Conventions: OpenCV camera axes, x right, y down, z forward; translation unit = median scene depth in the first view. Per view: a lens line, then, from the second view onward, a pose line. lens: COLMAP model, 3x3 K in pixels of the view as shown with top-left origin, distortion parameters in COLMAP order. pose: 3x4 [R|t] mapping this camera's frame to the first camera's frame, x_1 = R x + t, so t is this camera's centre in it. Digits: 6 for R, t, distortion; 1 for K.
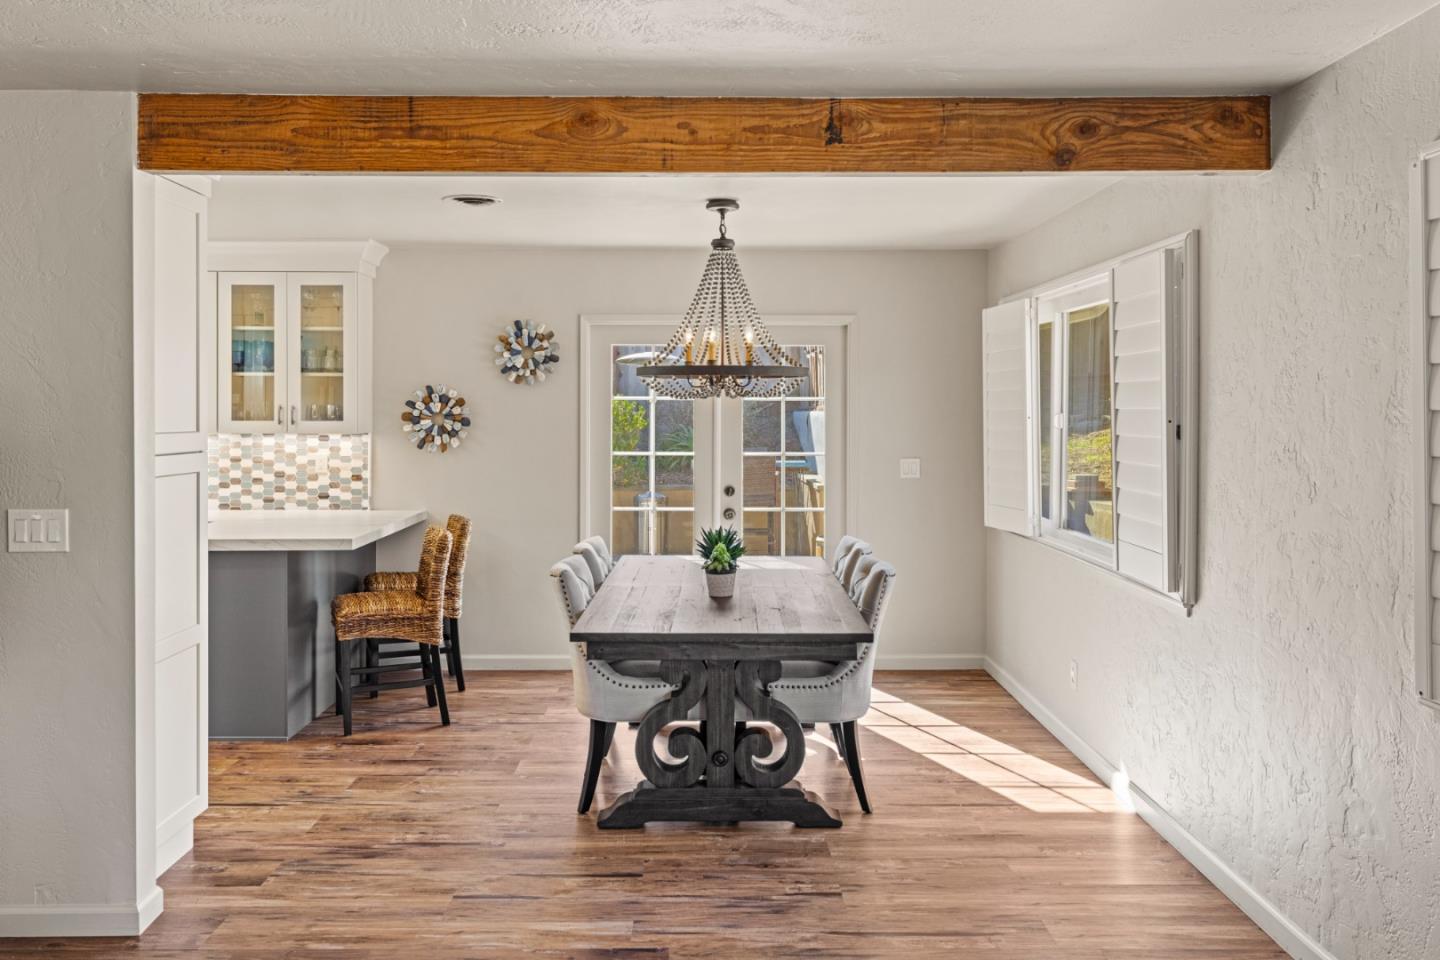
lens RADIAL K [[1166.6, 0, 717.1], [0, 1166.6, 417.2], [0, 0, 1]] dist [0.000081, -0.003597]
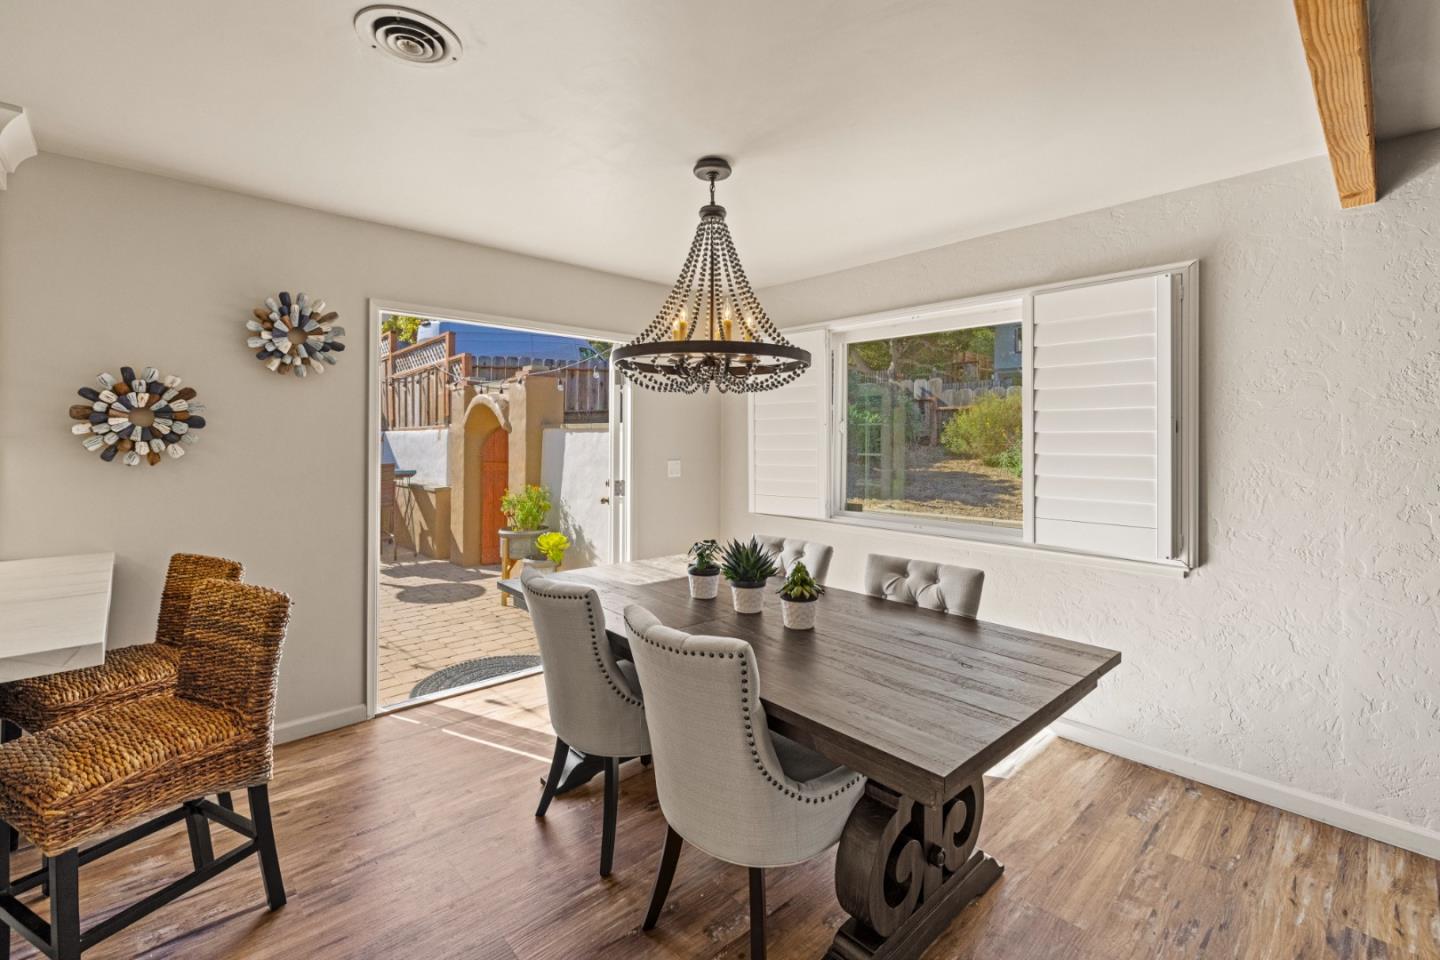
lens RADIAL K [[626.0, 0, 715.0], [0, 626.0, 435.3], [0, 0, 1]] dist [0.000222, -0.000252]
pose [[0.746721, 0.005917, 0.665111, -0.233055], [0.001975, 0.999936, -0.011112, 0.017127], [-0.665135, 0.009611, 0.746662, 0.499344]]
